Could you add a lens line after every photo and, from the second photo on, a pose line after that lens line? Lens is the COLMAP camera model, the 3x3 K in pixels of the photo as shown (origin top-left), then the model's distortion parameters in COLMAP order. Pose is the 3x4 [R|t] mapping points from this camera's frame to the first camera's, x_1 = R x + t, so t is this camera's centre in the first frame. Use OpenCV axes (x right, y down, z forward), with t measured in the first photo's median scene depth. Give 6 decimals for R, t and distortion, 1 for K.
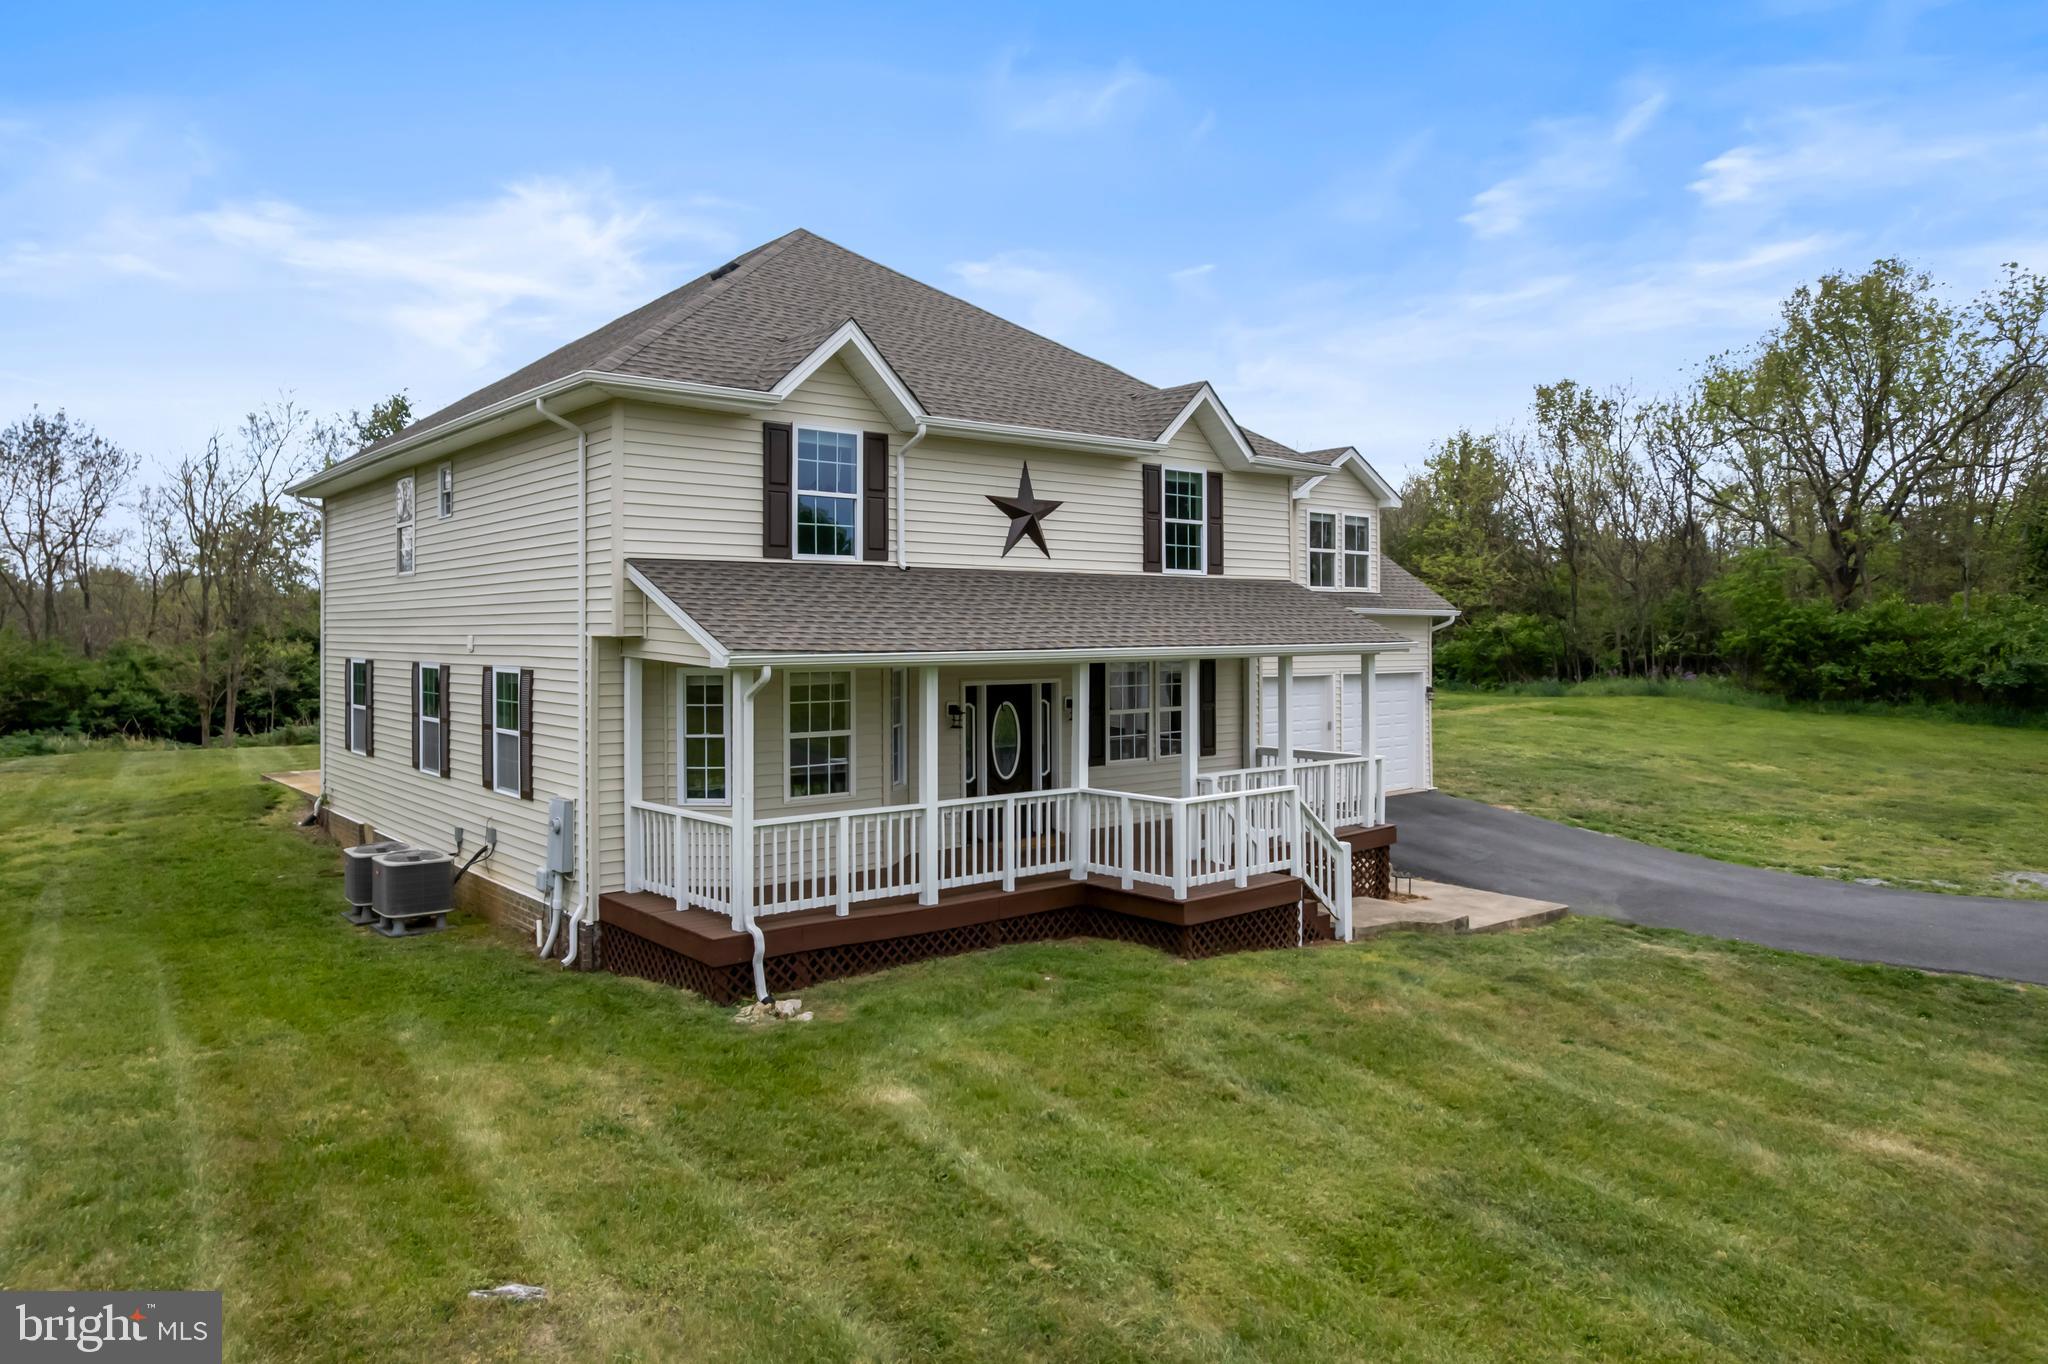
lens RADIAL K [[1360.6, 0, 1025.8], [0, 1360.6, 633.5], [0, 0, 1]] dist [-0.001936, -0.000474]
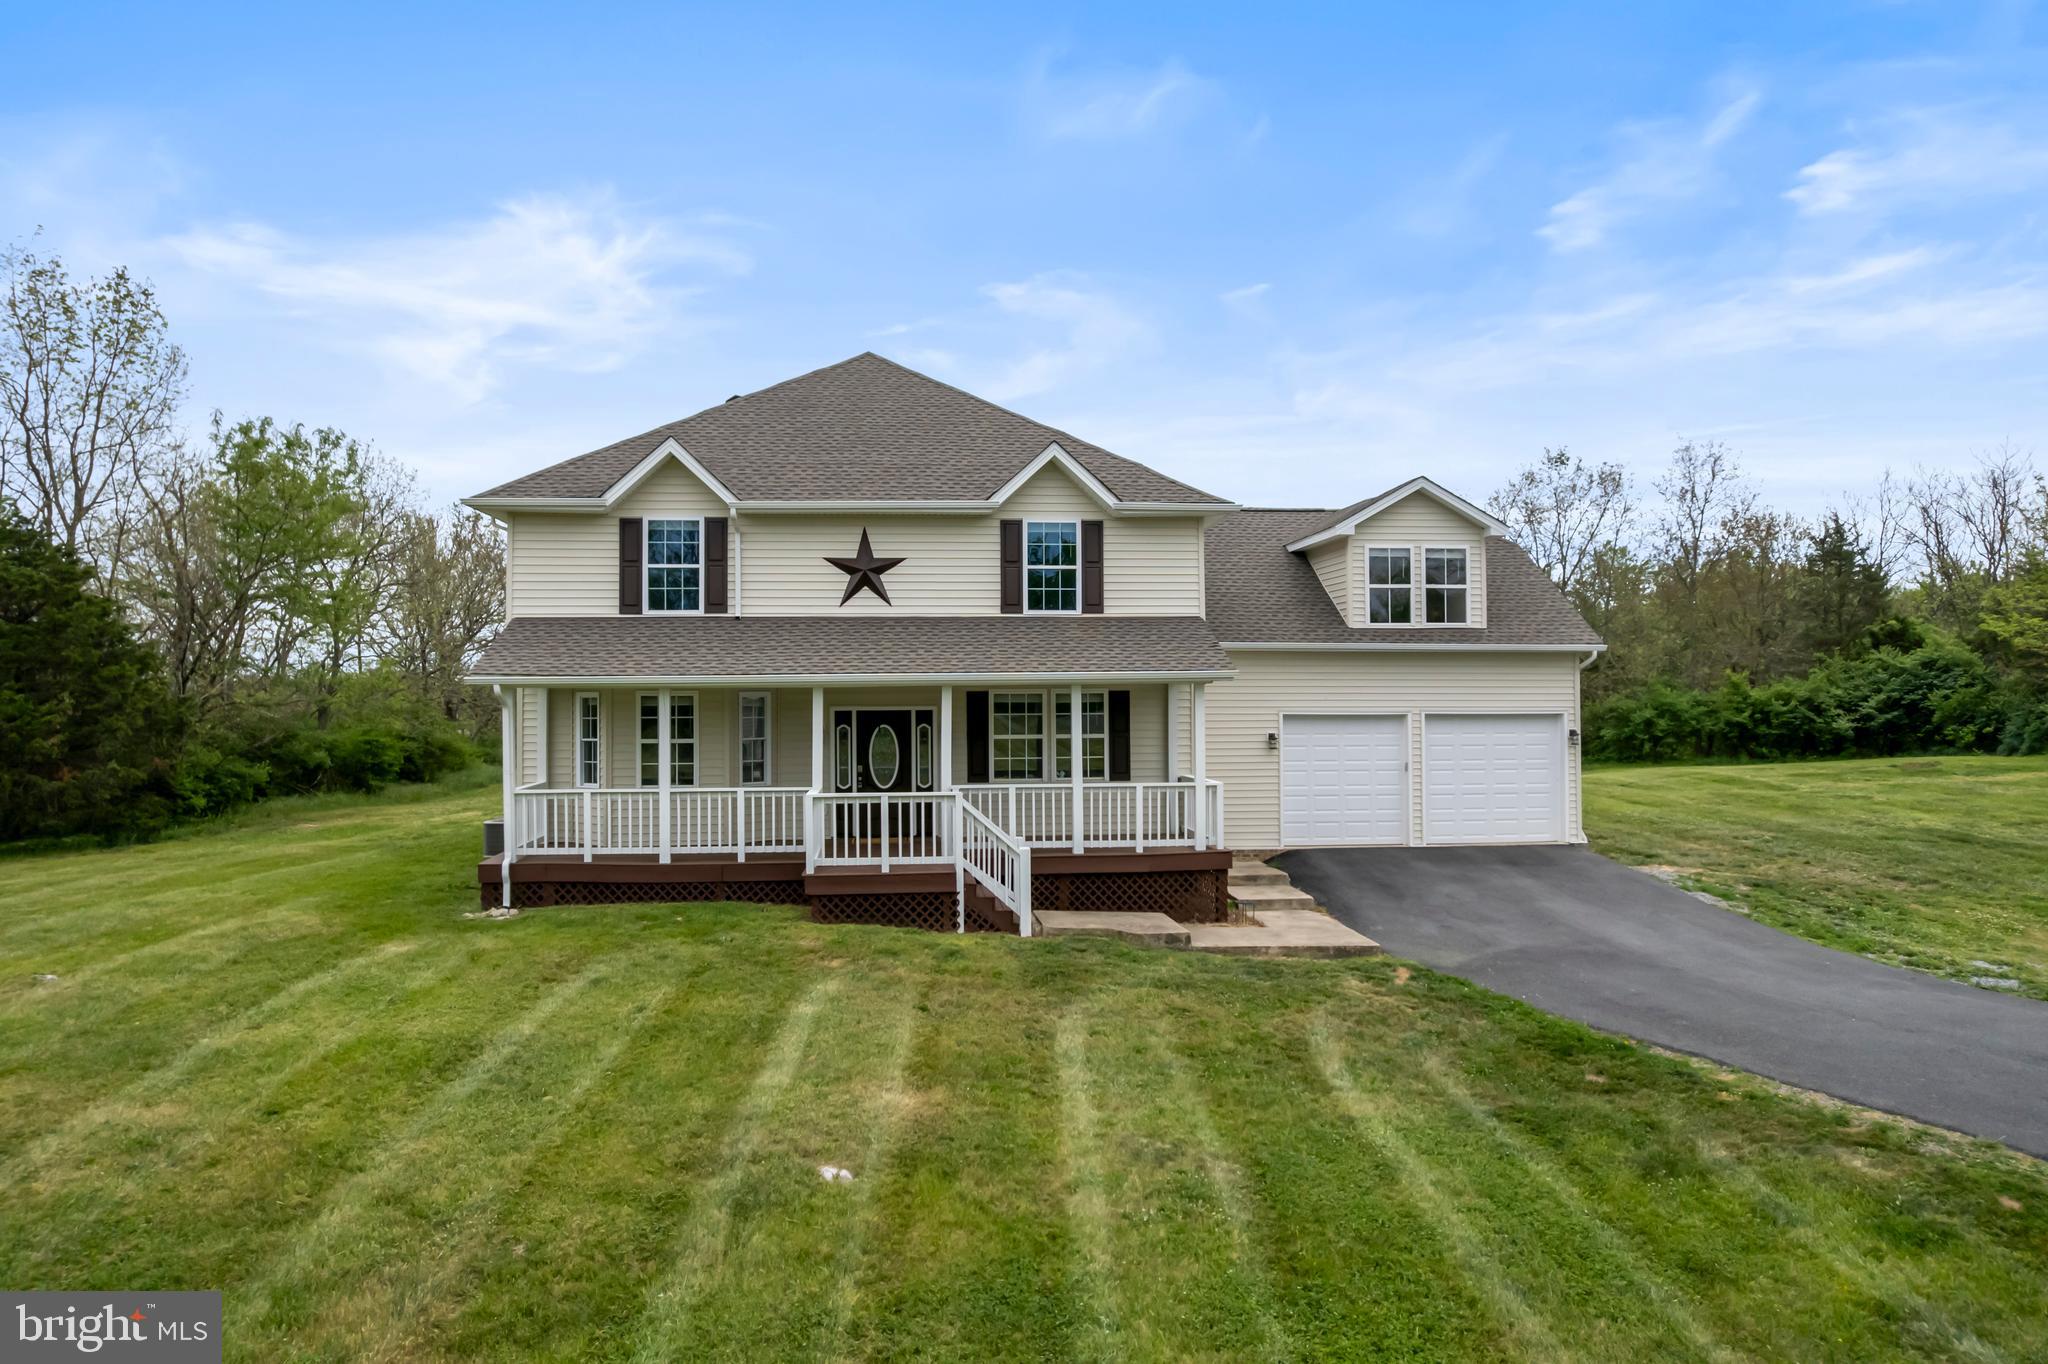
lens RADIAL K [[1305.0, 0, 1034.3], [0, 1305.0, 704.6], [0, 0, 1]] dist [-0.062181, 0.050084]
pose [[0.819829, -0.002618, -0.572603, 0.760386], [0.003340, 0.999994, 0.000210, 0.032293], [0.572599, -0.002085, 0.819833, 0.115755]]
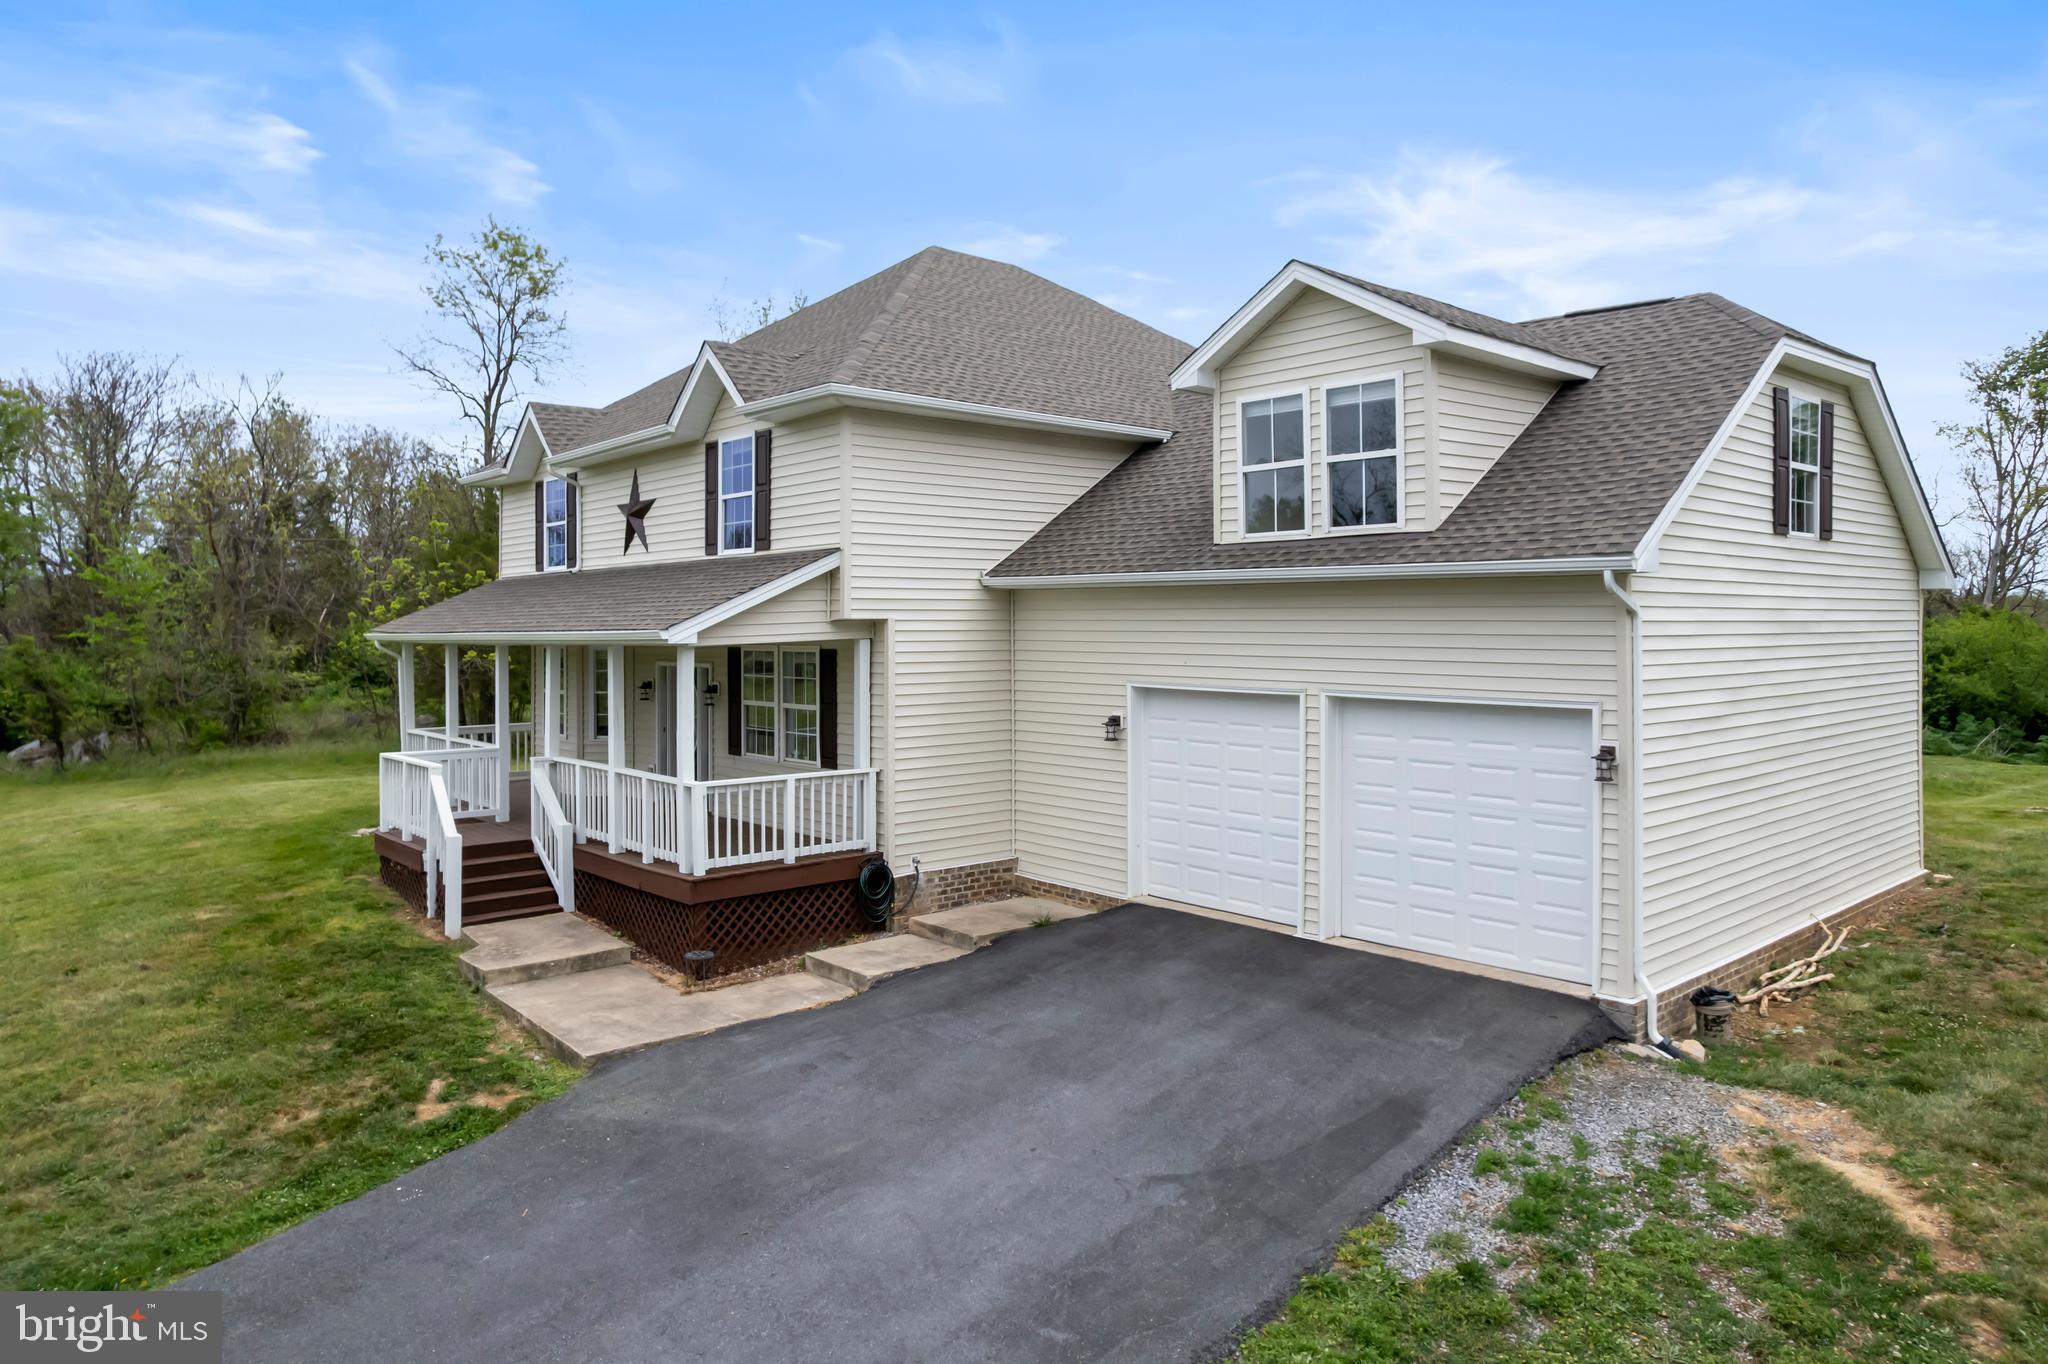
lens RADIAL K [[1341.0, 0, 1022.6], [0, 1341.0, 627.5], [0, 0, 1]] dist [-0.034736, 0.001505]
pose [[0.007238, 0.004329, -0.999964, 1.061461], [0.002469, 0.999988, 0.004347, 0.001569], [0.999971, -0.002500, 0.007228, 1.249020]]
